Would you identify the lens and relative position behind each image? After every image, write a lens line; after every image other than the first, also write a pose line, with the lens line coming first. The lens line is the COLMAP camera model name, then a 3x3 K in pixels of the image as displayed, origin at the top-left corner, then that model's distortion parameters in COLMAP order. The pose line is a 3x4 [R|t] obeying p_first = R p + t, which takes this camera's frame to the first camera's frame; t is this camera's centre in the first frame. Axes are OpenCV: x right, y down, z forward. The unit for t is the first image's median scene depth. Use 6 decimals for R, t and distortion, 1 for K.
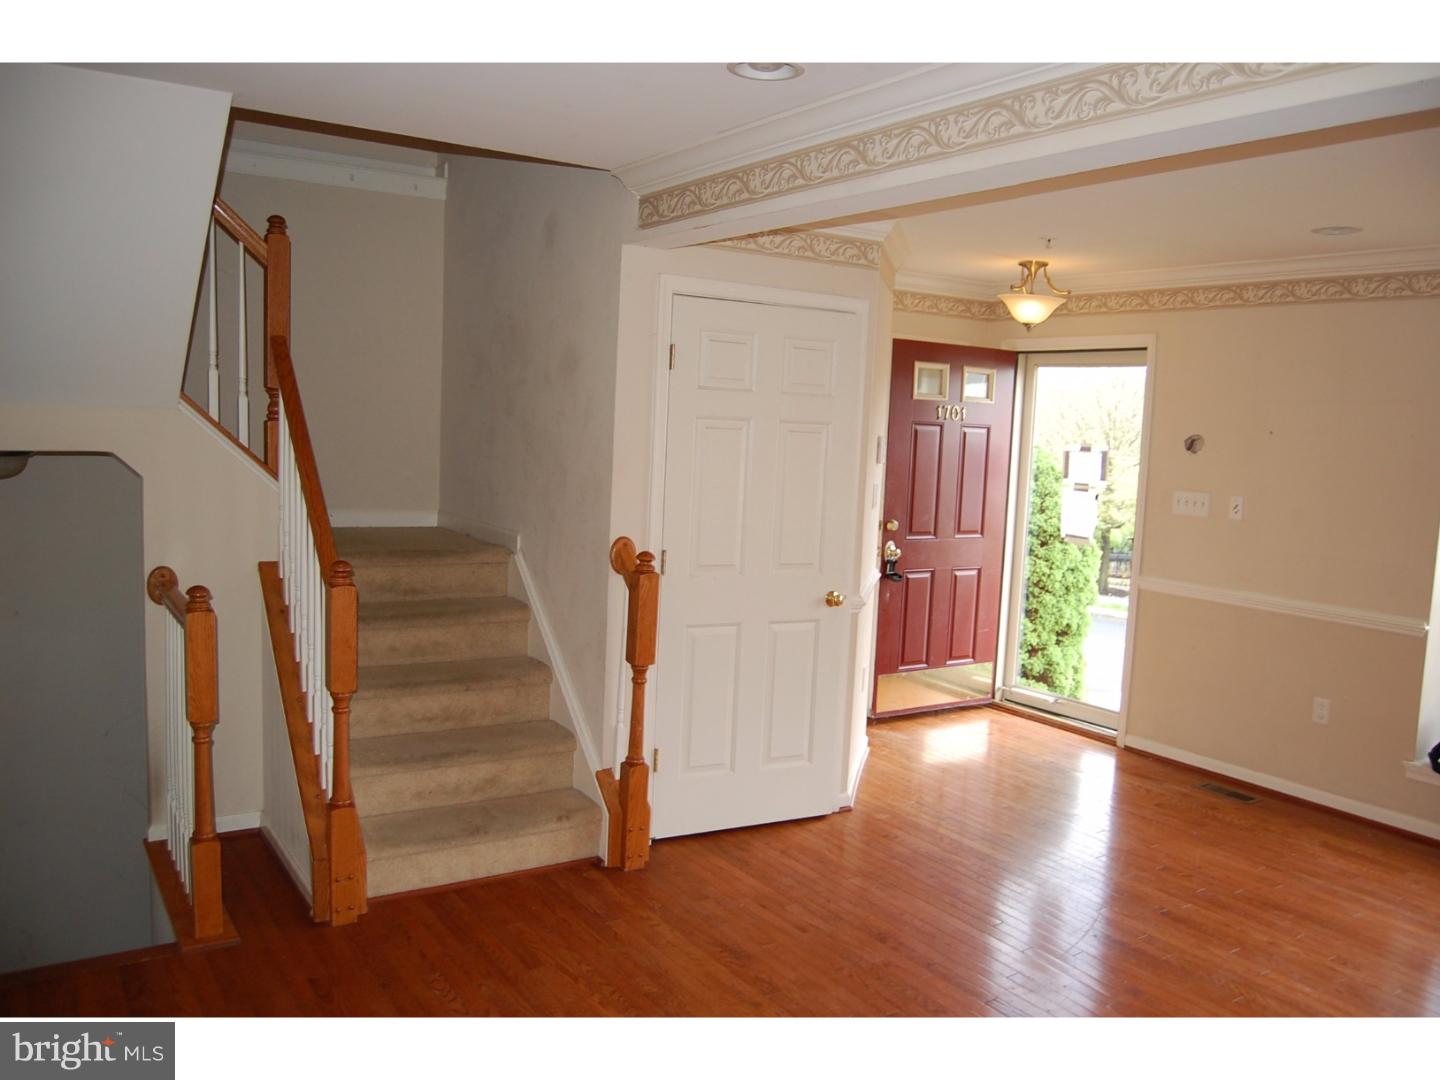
lens RADIAL K [[1121.3, 0, 745.6], [0, 1121.3, 547.0], [0, 0, 1]] dist [-0.078541, 0.025411]
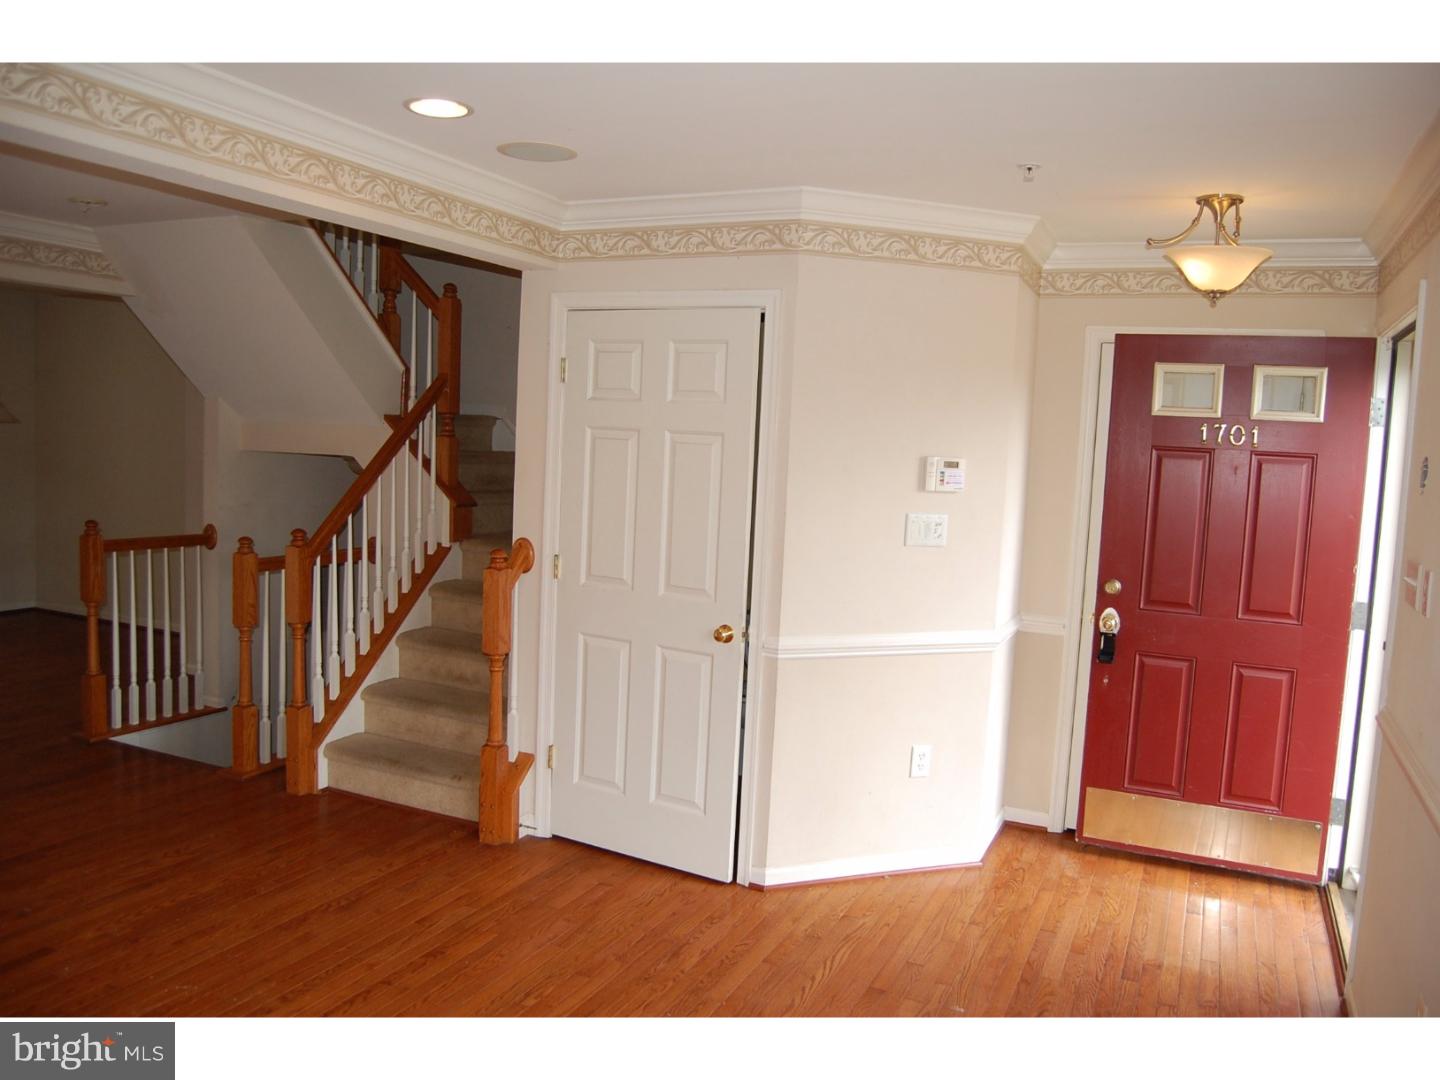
lens RADIAL K [[1121.3, 0, 760.4], [0, 1121.3, 554.0], [0, 0, 1]] dist [-0.078541, 0.025411]
pose [[0.540229, 0.063745, -0.839100, 0.694721], [-0.120874, 0.992665, -0.002411, -0.012421], [0.832792, 0.102728, 0.543972, 0.458340]]
